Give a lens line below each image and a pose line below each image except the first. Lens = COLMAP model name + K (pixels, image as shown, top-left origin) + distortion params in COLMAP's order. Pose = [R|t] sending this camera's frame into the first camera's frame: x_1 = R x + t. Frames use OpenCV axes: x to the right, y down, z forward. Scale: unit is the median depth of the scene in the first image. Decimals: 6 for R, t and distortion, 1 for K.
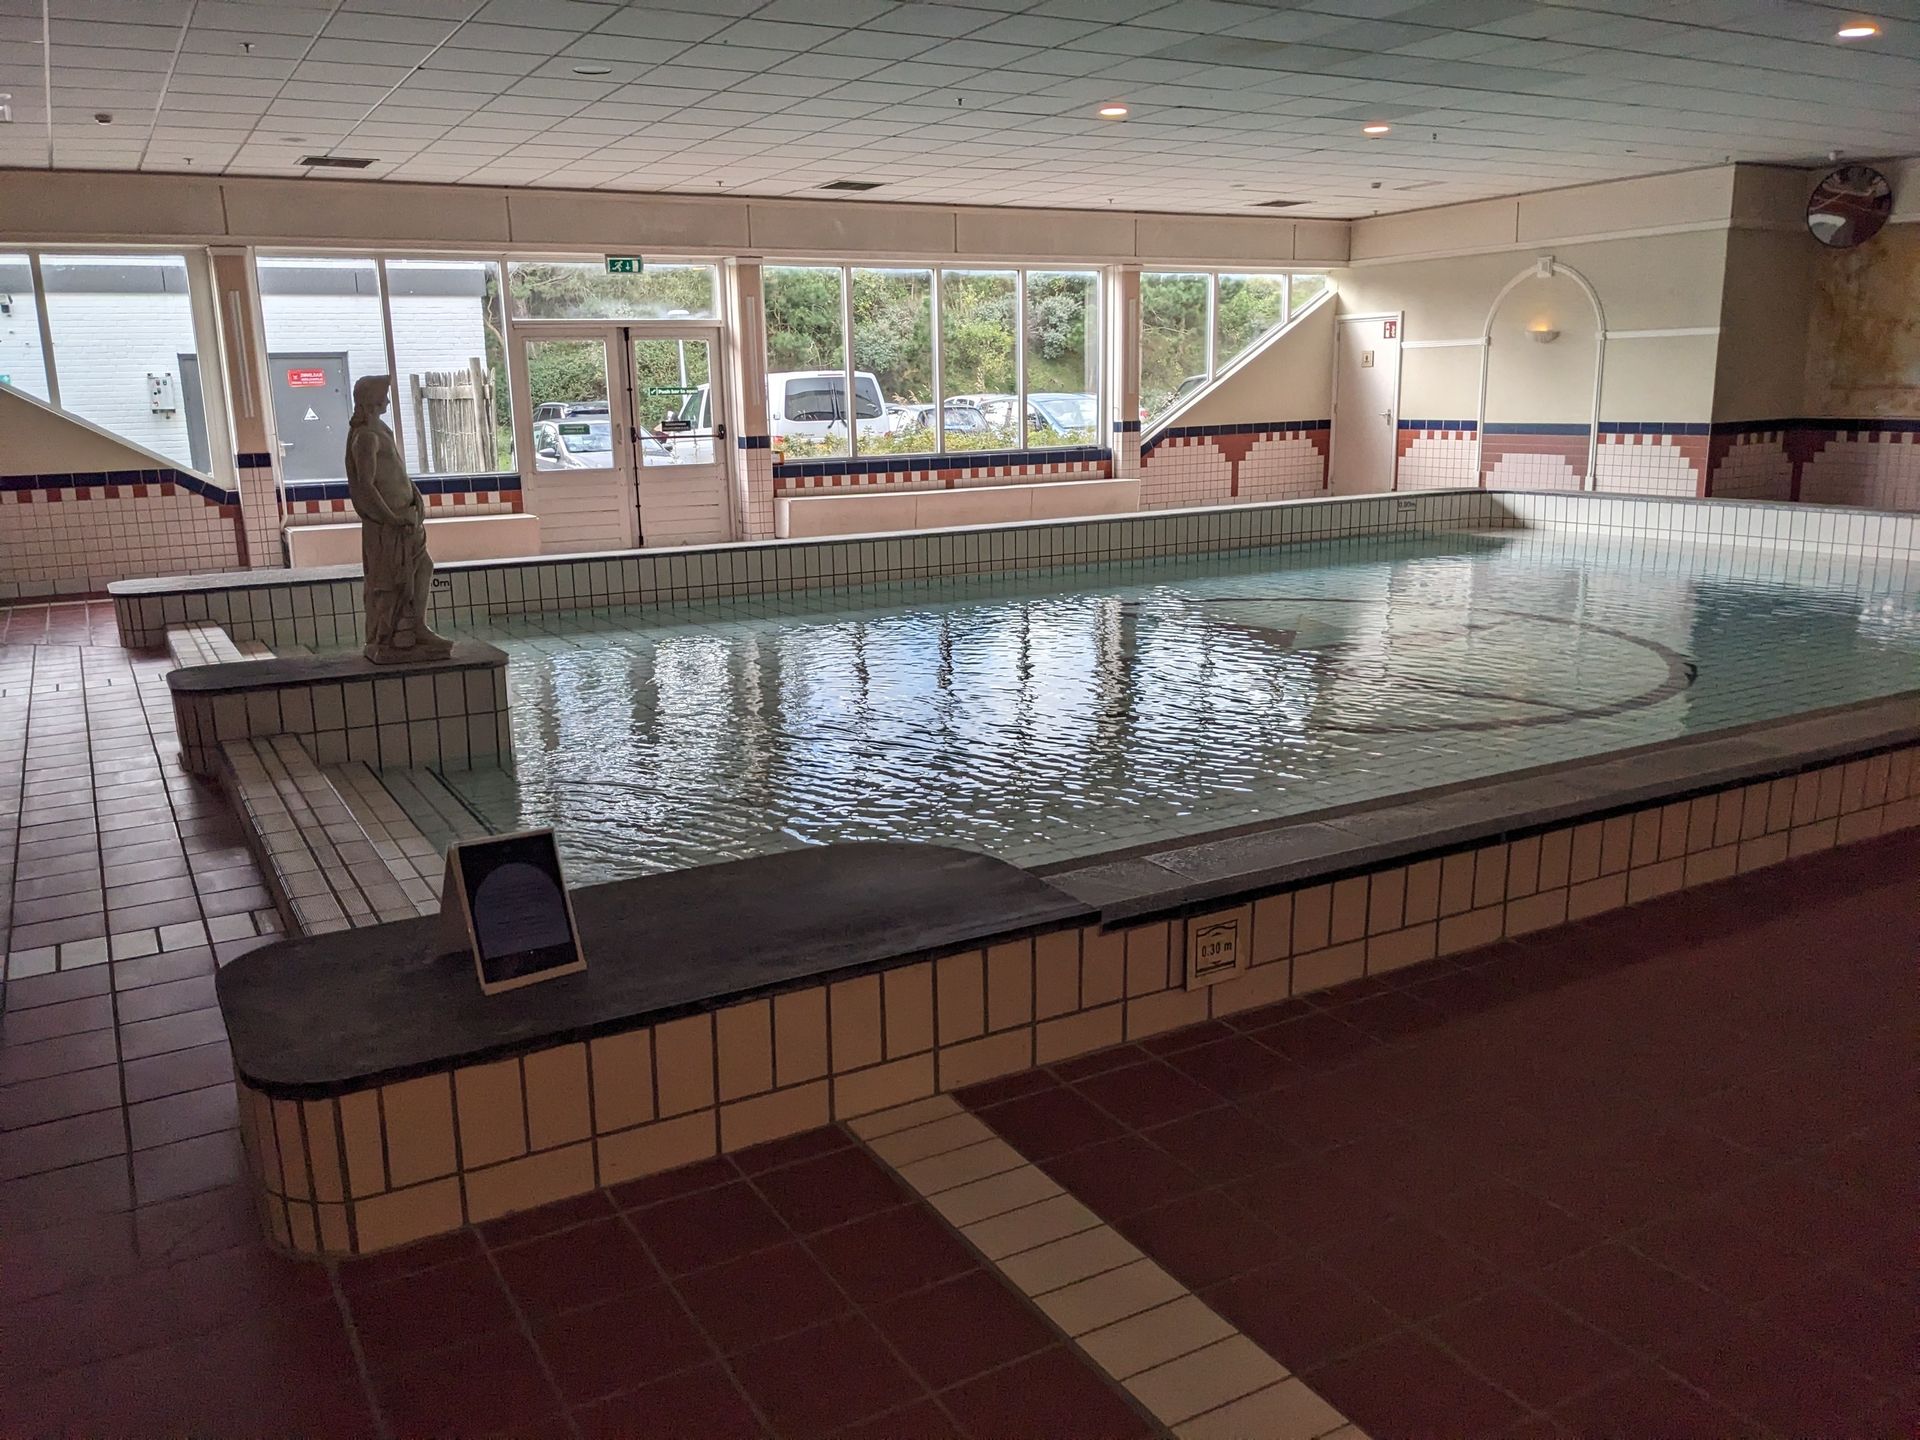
lens RADIAL K [[1510.4, 0, 958.0], [0, 1510.4, 721.1], [0, 0, 1]] dist [-0.016980, -0.015179]
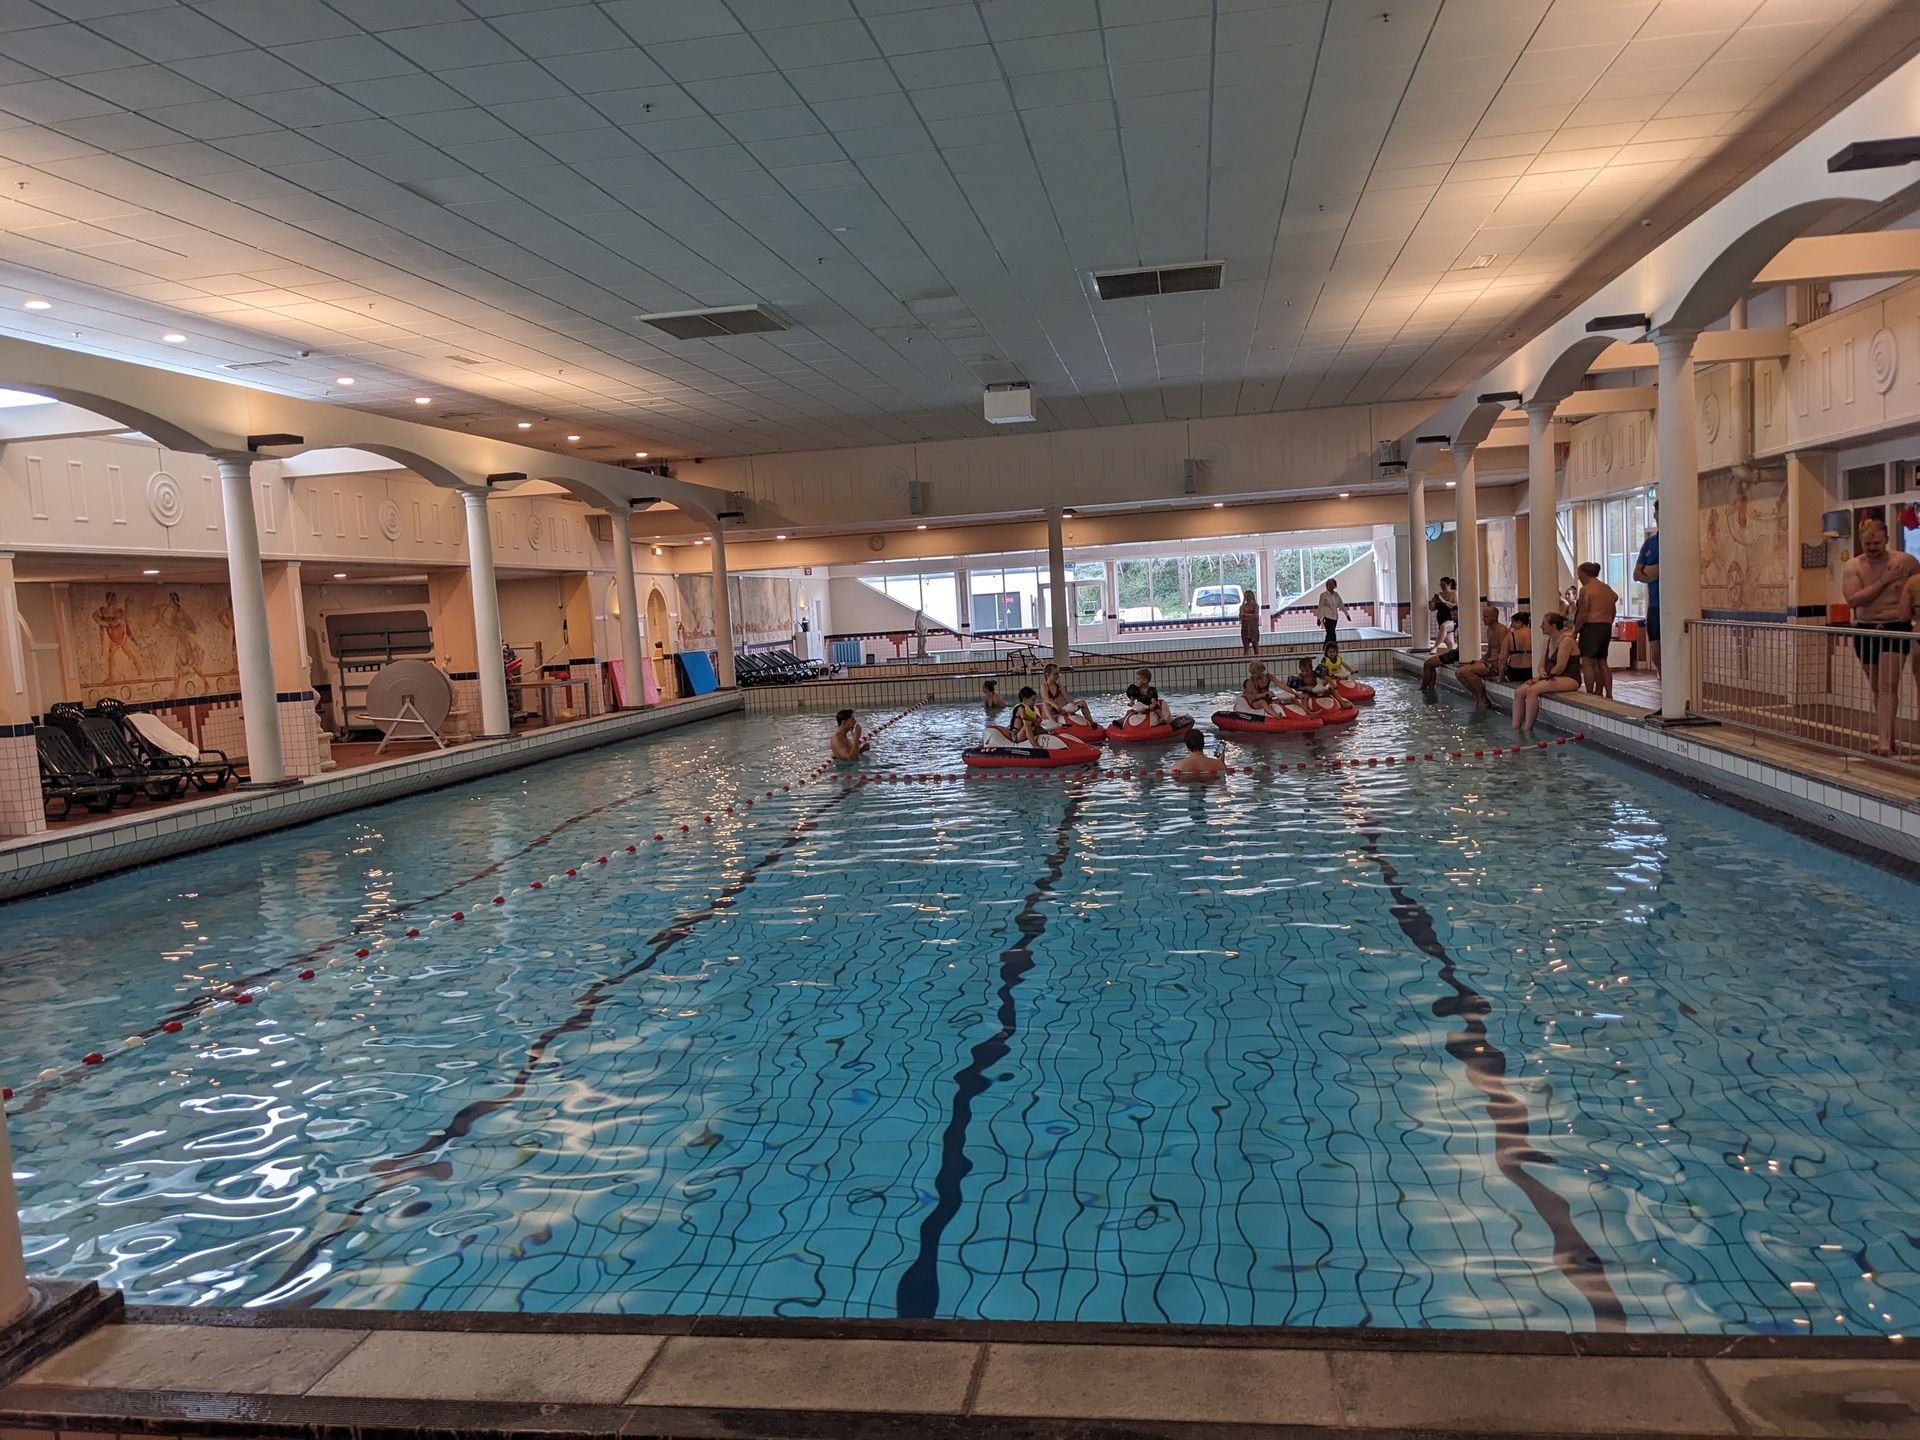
lens RADIAL K [[1510.4, 0, 959.6], [0, 1510.4, 723.2], [0, 0, 1]] dist [-0.016980, -0.015179]
pose [[0.777612, 0.022810, -0.628330, 1.534784], [-0.088590, 0.993347, -0.073575, 0.282446], [0.622472, 0.112877, 0.774459, -1.543938]]
